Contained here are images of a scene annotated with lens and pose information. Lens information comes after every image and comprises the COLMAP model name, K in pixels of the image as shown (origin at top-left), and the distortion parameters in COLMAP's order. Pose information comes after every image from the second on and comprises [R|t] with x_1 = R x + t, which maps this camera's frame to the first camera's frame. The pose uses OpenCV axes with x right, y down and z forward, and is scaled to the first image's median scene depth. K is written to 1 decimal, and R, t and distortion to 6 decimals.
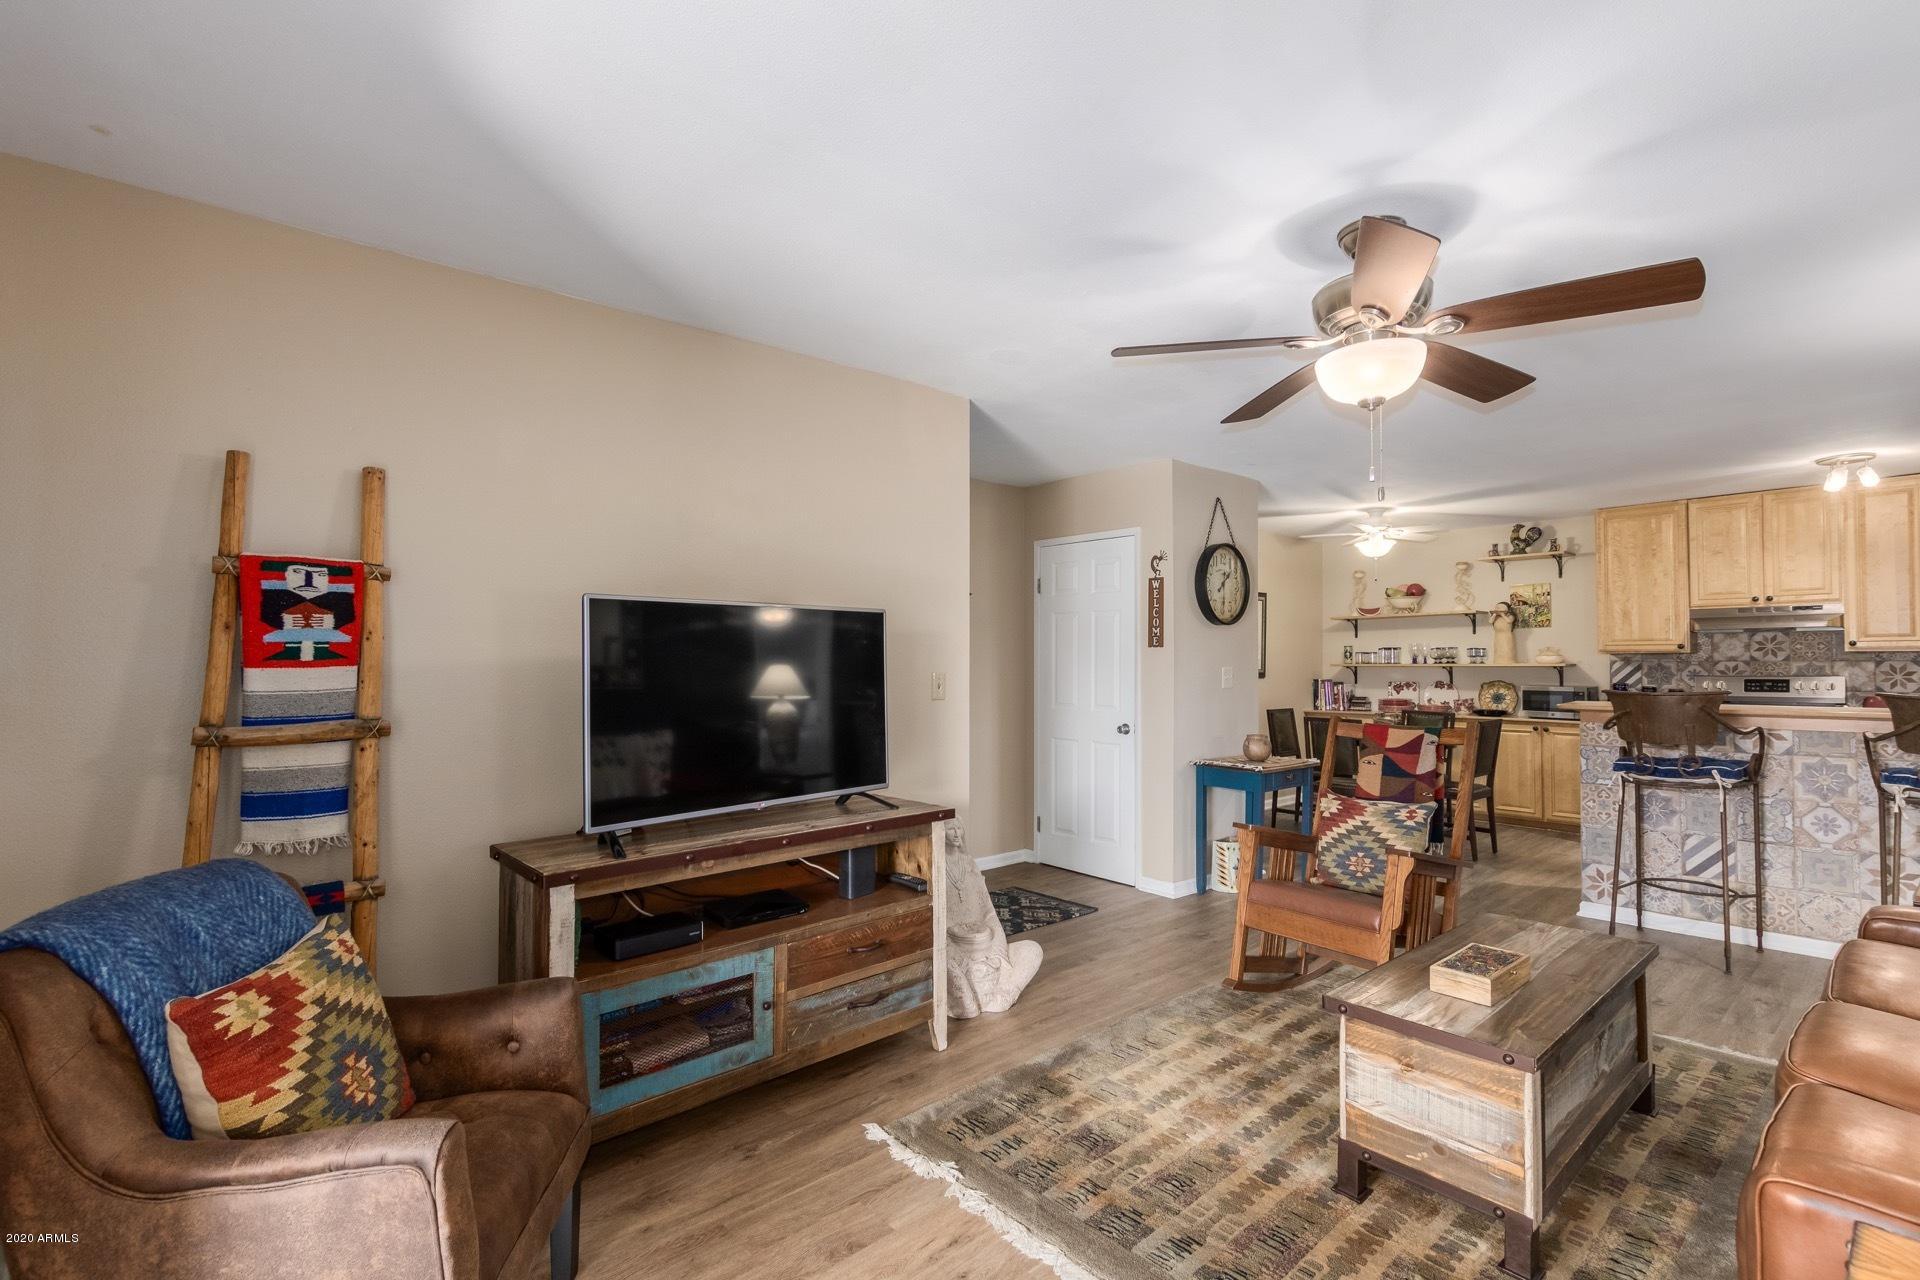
lens RADIAL K [[878.5, 0, 962.2], [0, 878.5, 650.7], [0, 0, 1]] dist [0.007173, -0.004931]
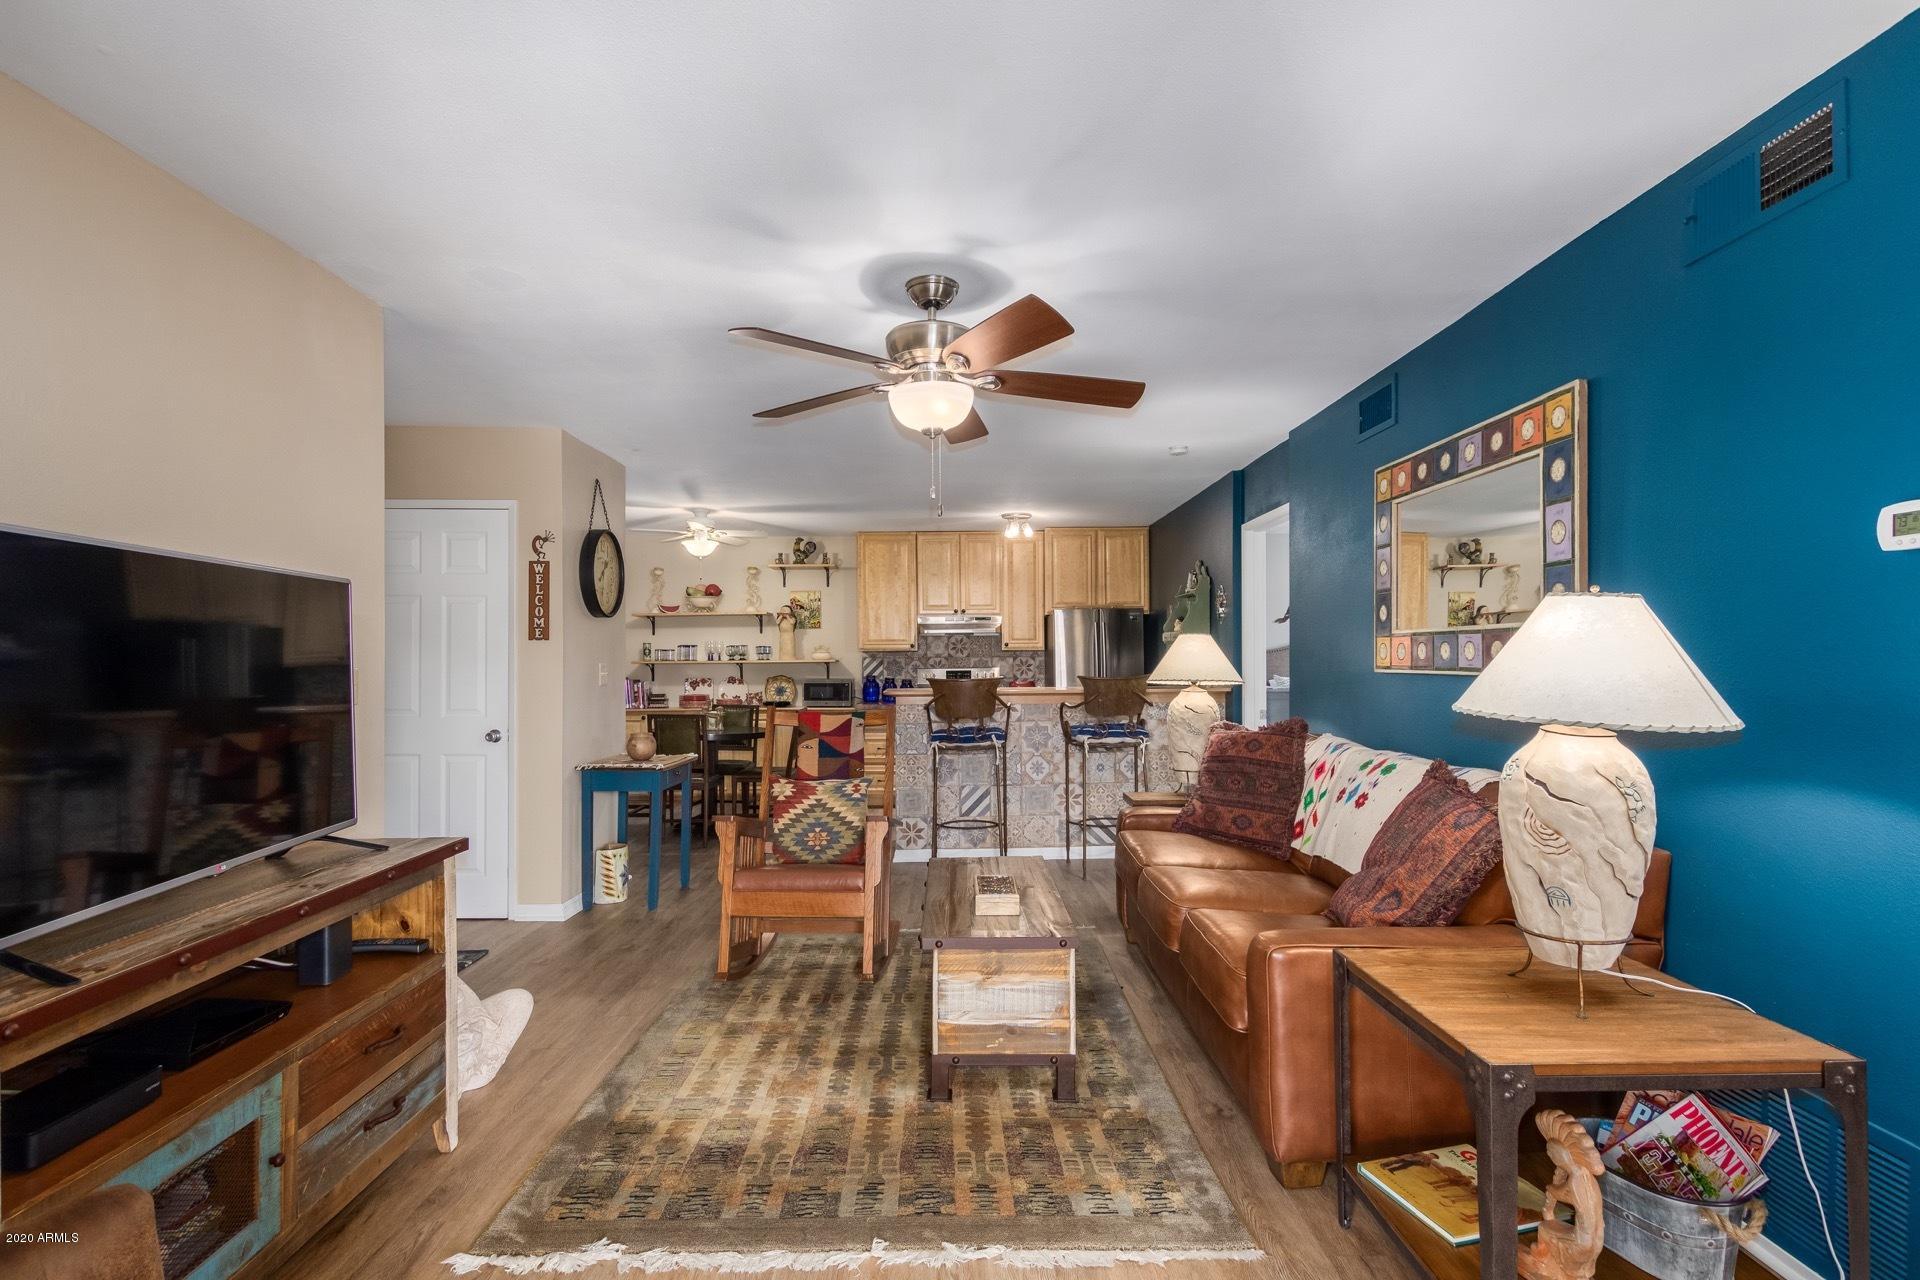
lens RADIAL K [[937.5, 0, 964.4], [0, 937.5, 656.1], [0, 0, 1]] dist [0.015732, -0.000077]
pose [[0.649621, 0.001117, 0.760257, -0.216487], [-0.005468, 0.999980, 0.003204, 0.006561], [-0.760238, -0.006239, 0.649615, 0.066289]]
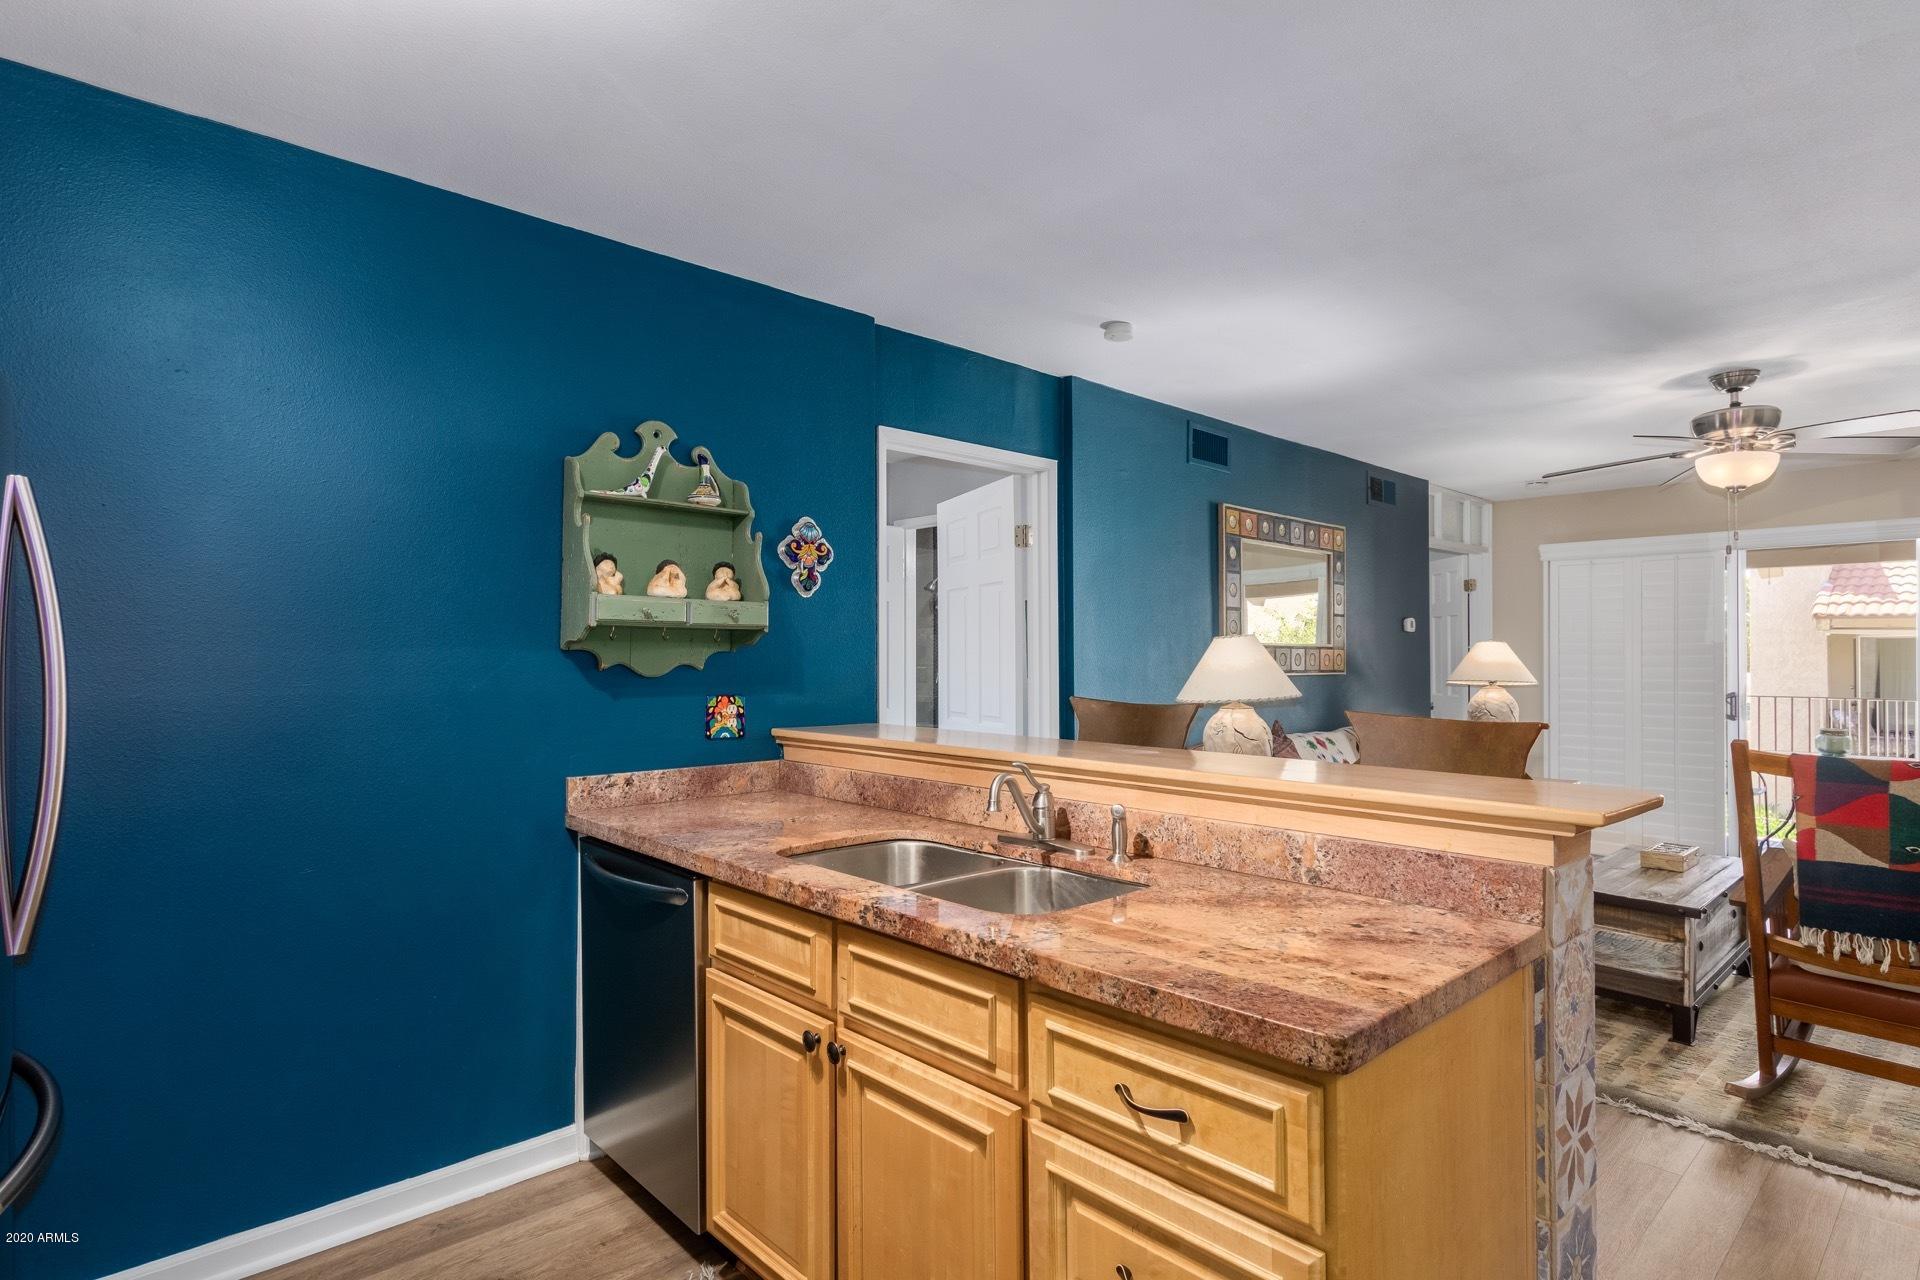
lens RADIAL K [[977.6, 0, 960.0], [0, 977.6, 640.0], [0, 0, 1]] dist [0.002008, -0.000869]
pose [[-0.999791, 0.001059, -0.020418, 0.855364], [0.001660, 0.999565, -0.029435, 0.012195], [0.020378, -0.029463, -0.999358, 1.231850]]
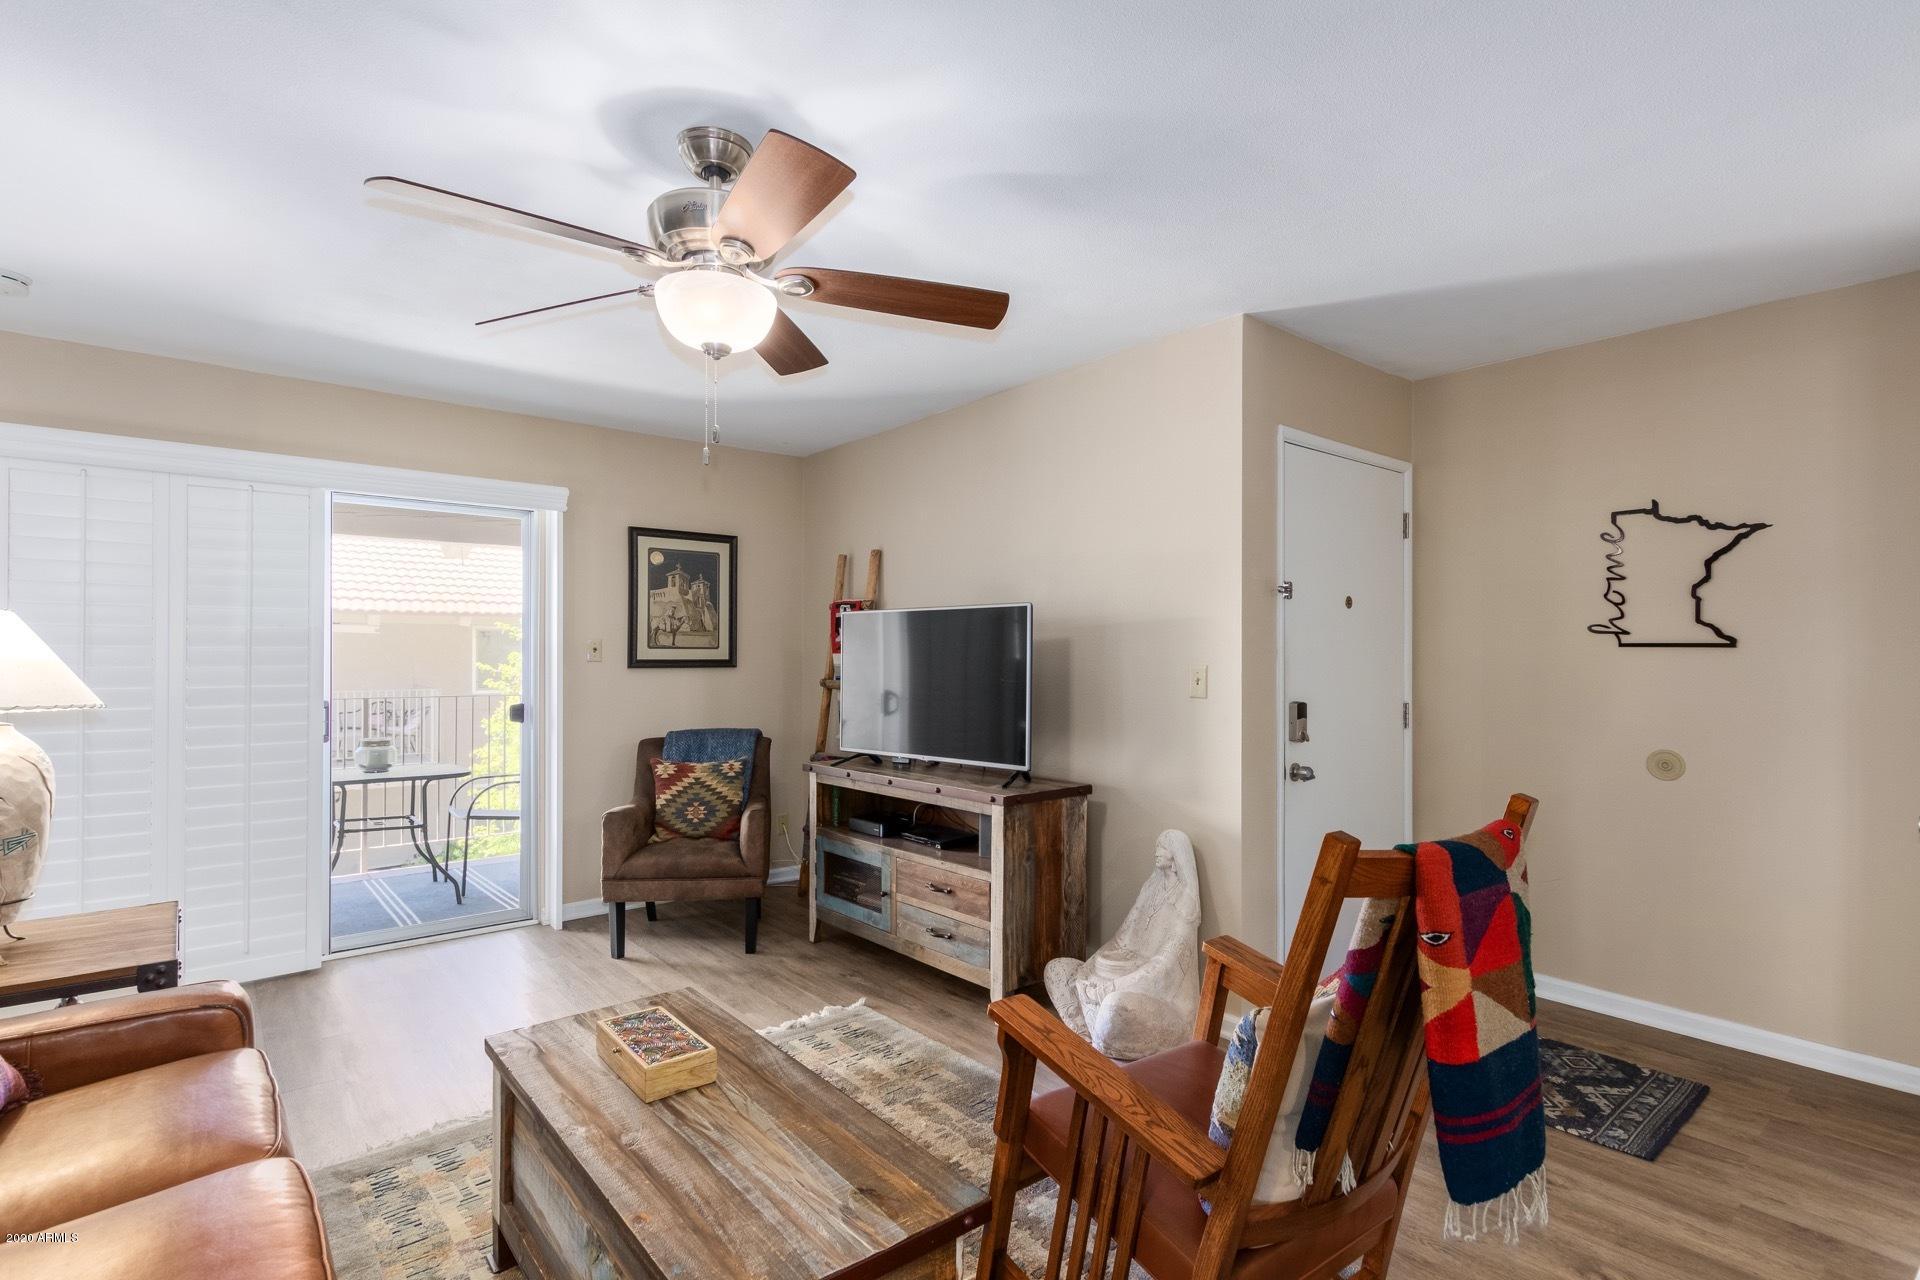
lens RADIAL K [[915.8, 0, 959.9], [0, 915.8, 655.5], [0, 0, 1]] dist [0.003871, 0.000202]
pose [[-0.026963, 0.006045, -0.999618, 0.627198], [0.009134, 0.999941, 0.005801, 0.005171], [0.999595, -0.008974, -0.027016, 0.583439]]
